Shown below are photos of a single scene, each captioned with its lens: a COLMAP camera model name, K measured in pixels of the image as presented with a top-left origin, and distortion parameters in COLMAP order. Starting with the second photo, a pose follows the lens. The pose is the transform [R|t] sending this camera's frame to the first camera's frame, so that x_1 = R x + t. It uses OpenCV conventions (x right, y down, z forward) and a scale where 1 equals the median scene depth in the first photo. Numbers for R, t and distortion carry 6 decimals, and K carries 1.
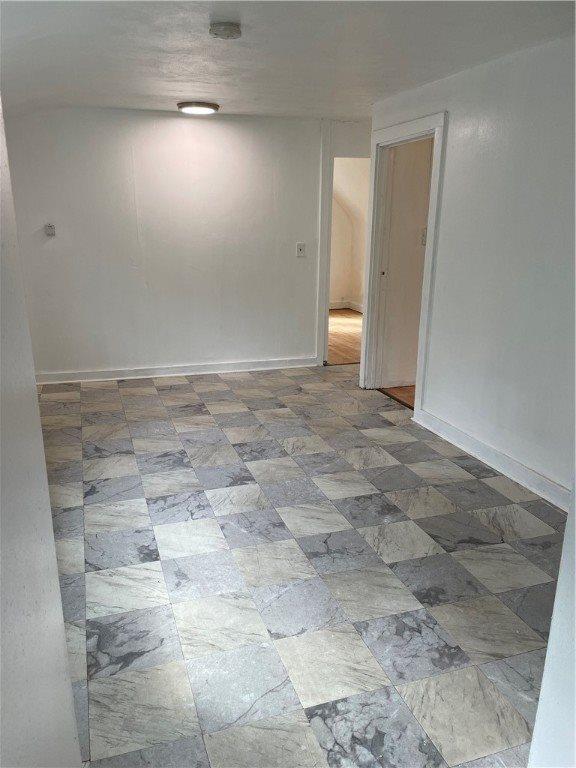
lens RADIAL K [[582.6, 0, 286.7], [0, 582.6, 388.2], [0, 0, 1]] dist [0.050512, -0.011588]
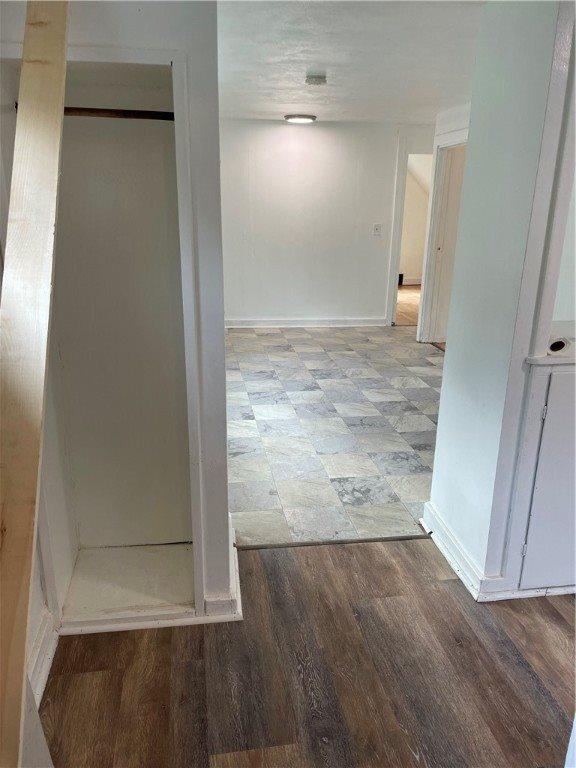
lens RADIAL K [[582.6, 0, 285.4], [0, 582.6, 381.1], [0, 0, 1]] dist [0.050512, -0.011588]
pose [[0.984902, 0.056315, -0.163698, 0.086037], [-0.053743, 0.998352, 0.020099, 0.106647], [0.164560, -0.010998, 0.986306, -0.398692]]
